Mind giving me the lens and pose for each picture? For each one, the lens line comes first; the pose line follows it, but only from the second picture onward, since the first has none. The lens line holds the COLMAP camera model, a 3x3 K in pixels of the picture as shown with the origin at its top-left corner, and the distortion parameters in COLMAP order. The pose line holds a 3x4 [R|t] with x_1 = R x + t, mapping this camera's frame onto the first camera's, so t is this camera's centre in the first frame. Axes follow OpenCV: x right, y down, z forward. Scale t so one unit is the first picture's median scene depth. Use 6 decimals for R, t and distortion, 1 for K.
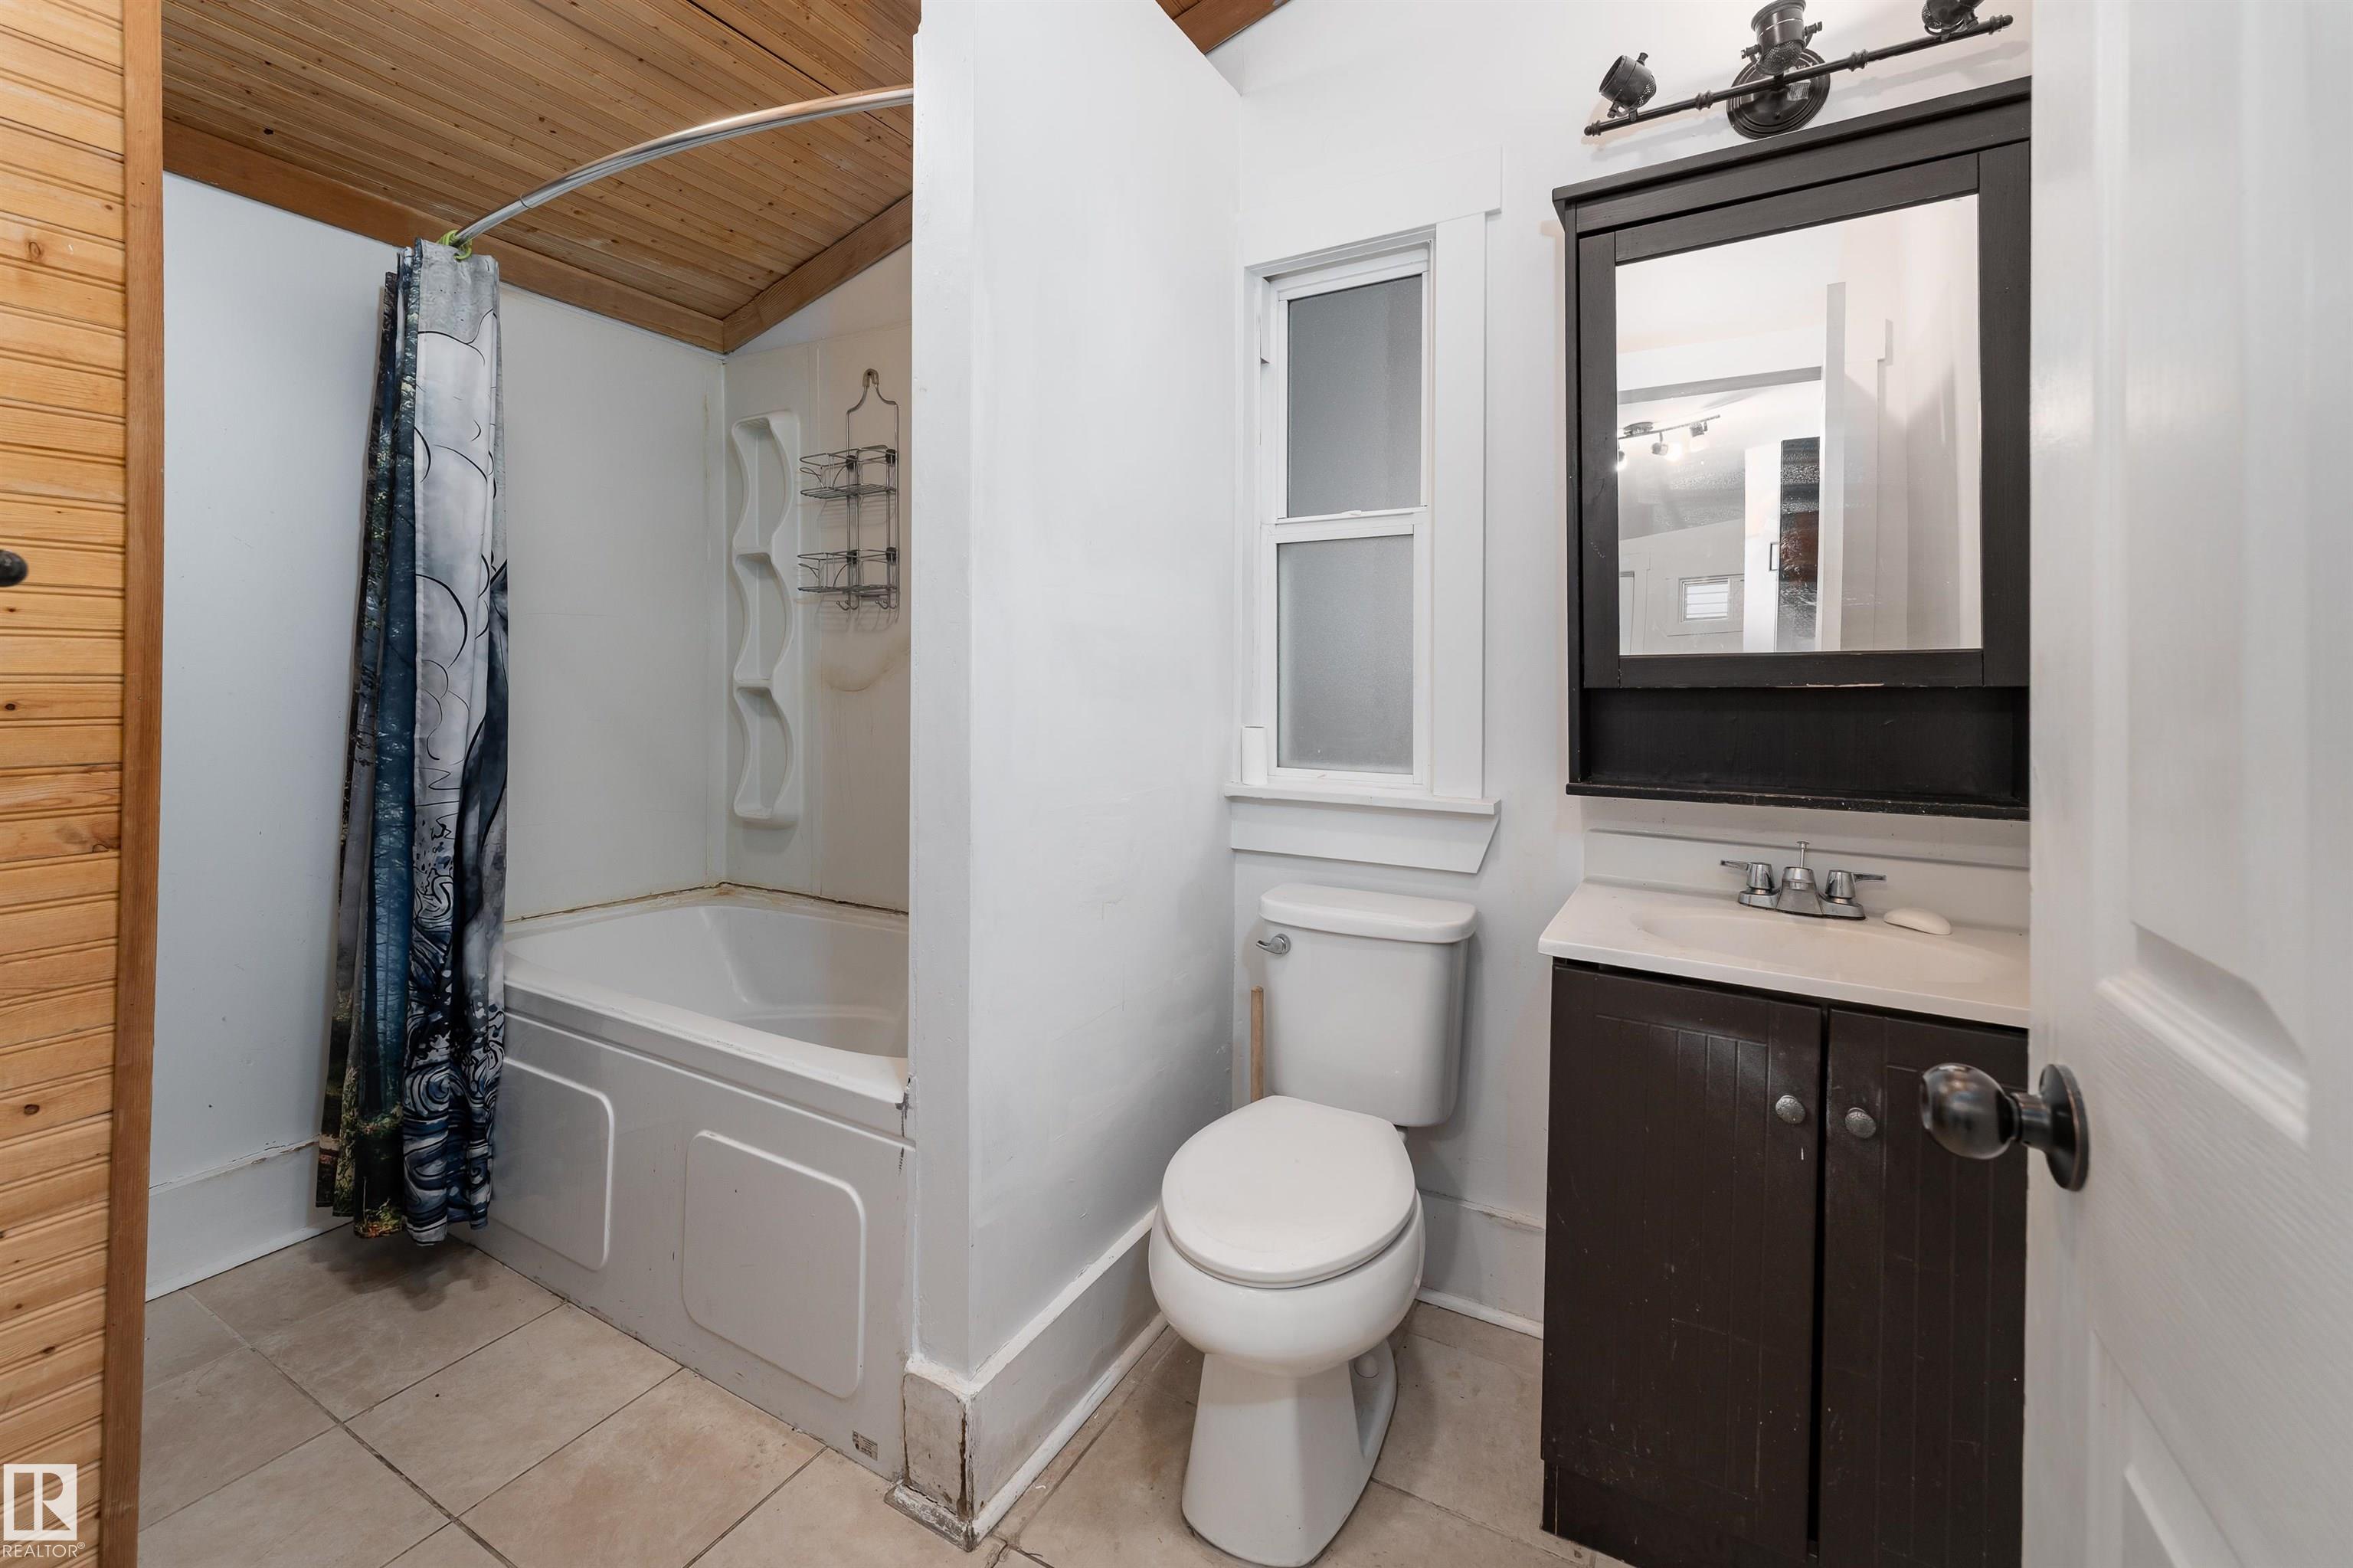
lens RADIAL K [[962.0, 0, 1170.1], [0, 962.0, 733.7], [0, 0, 1]] dist [0.001085, -0.000234]
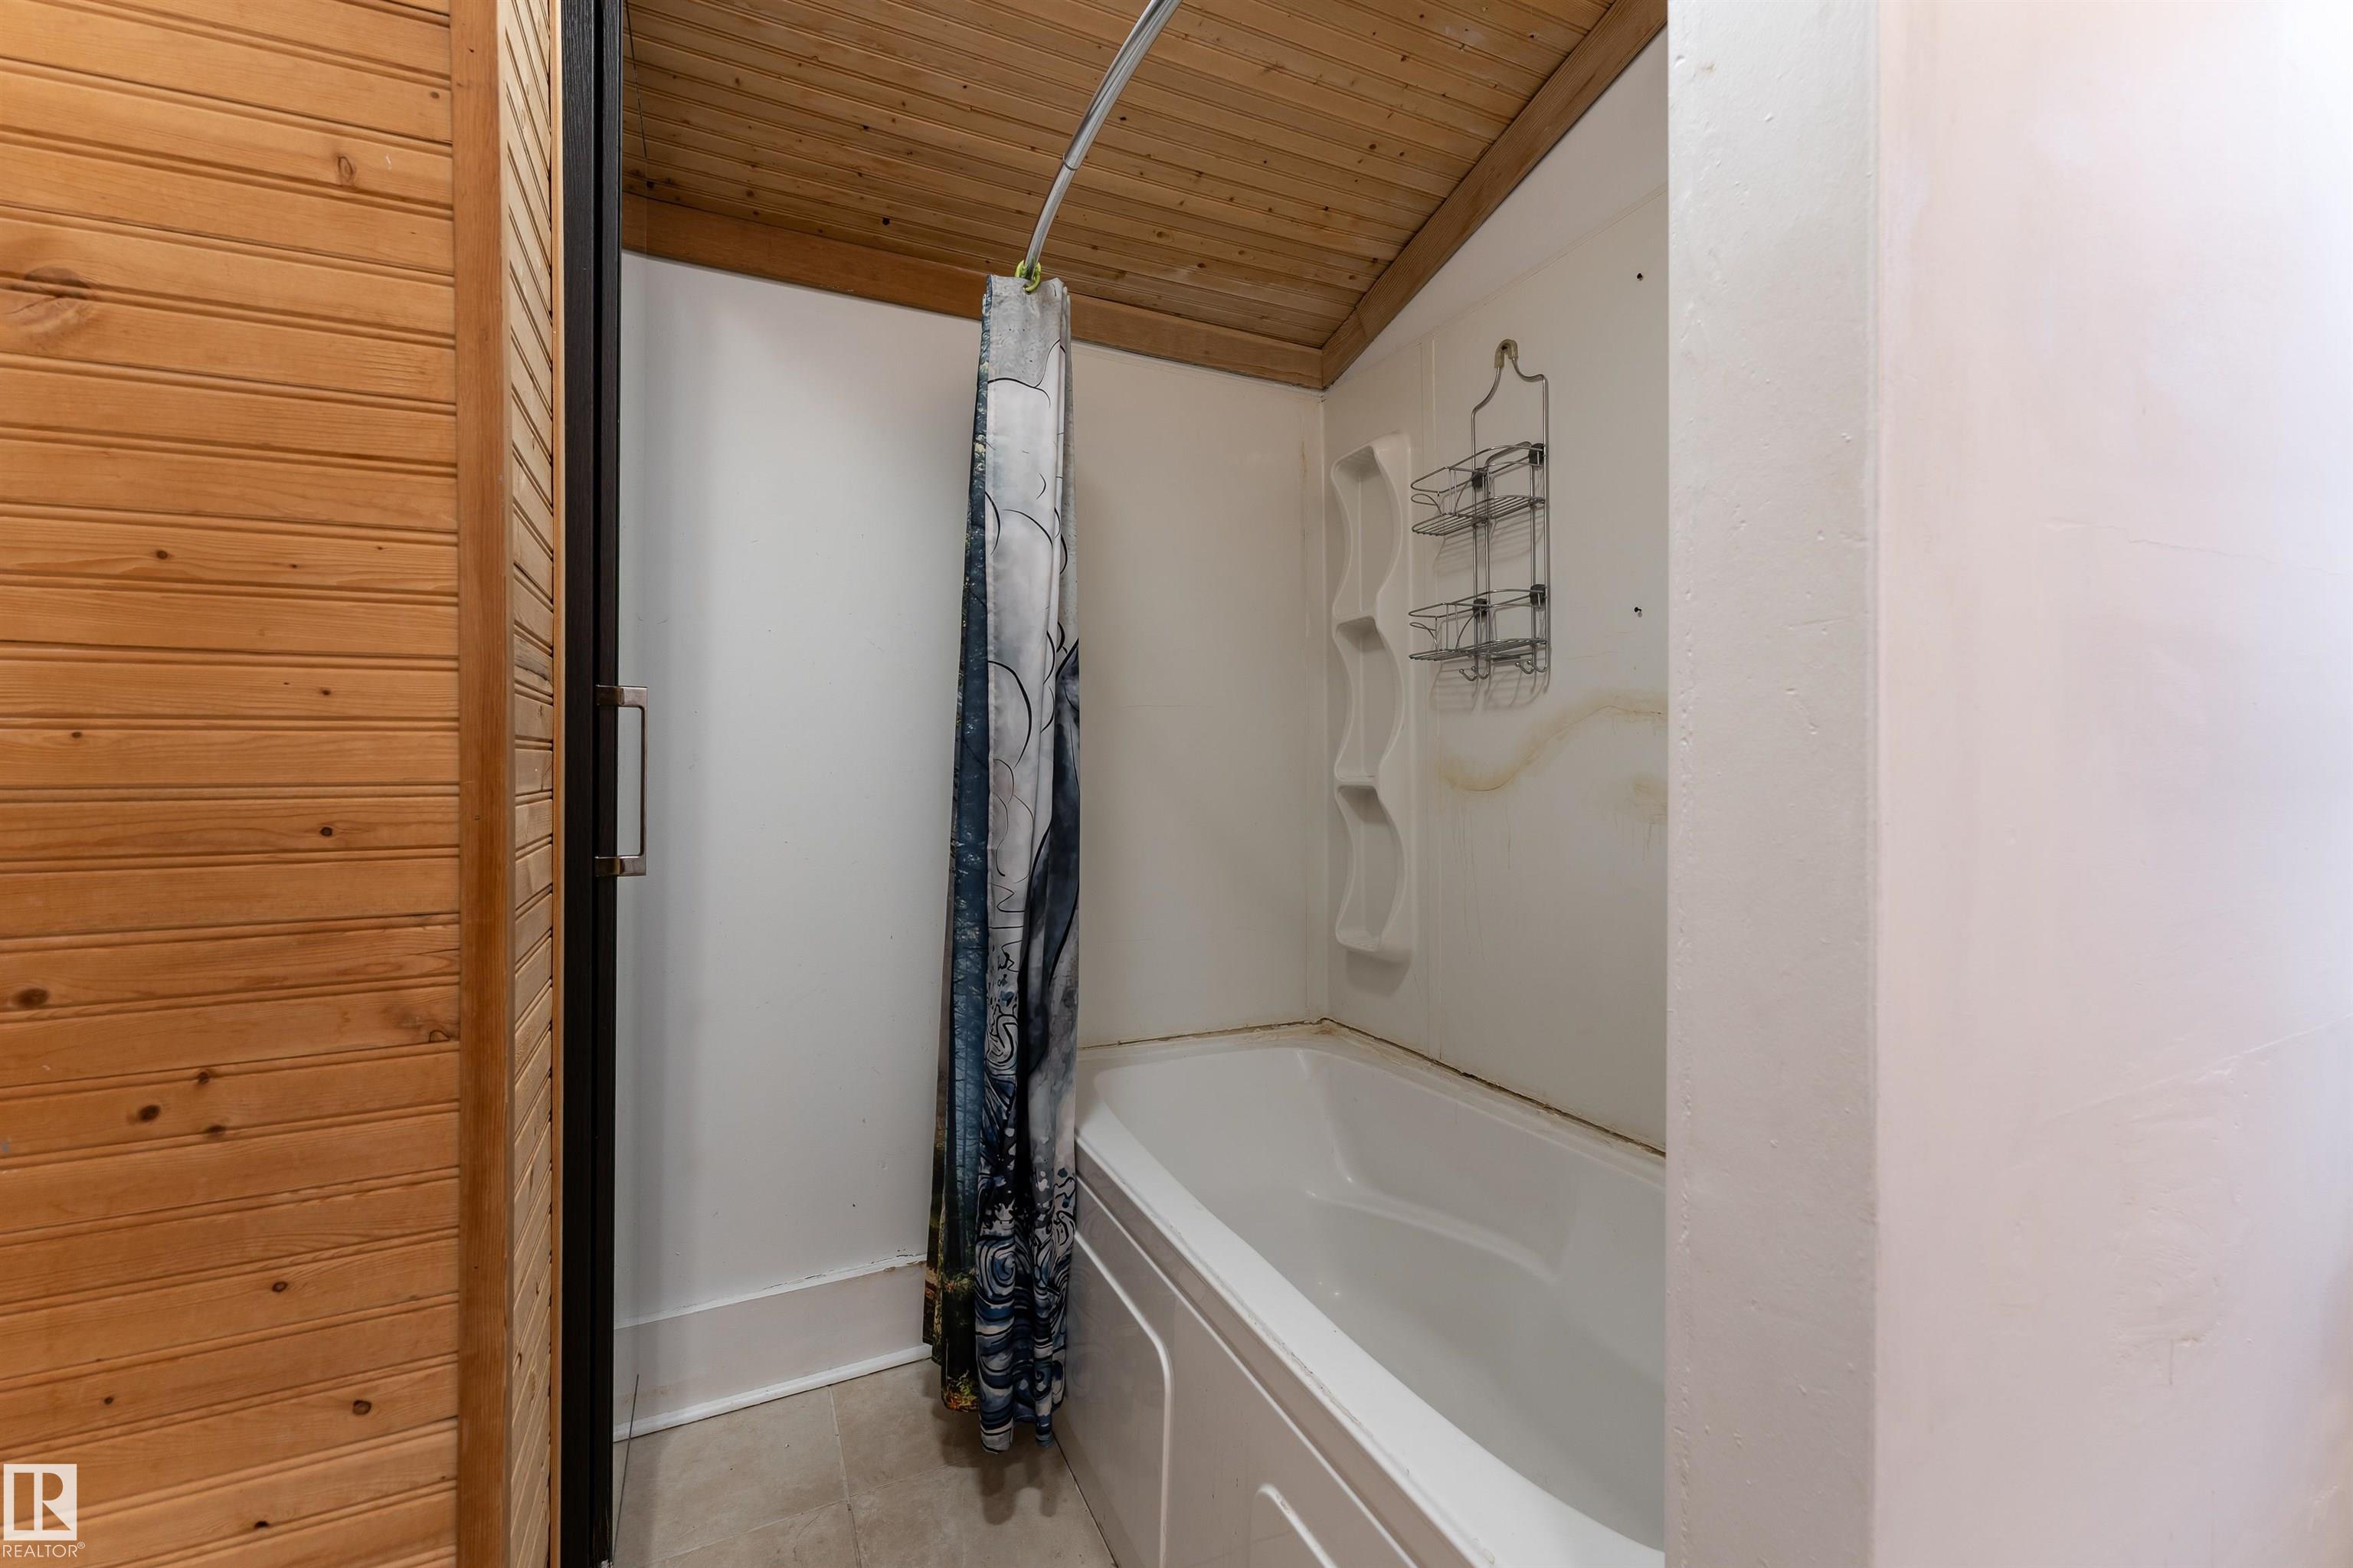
lens RADIAL K [[962.0, 0, 1170.1], [0, 962.0, 733.7], [0, 0, 1]] dist [0.001085, -0.000234]
pose [[0.818985, -0.038697, -0.572509, -0.140904], [-0.017995, 0.995501, -0.093030, -0.020550], [0.573533, 0.086492, 0.814604, 0.359916]]
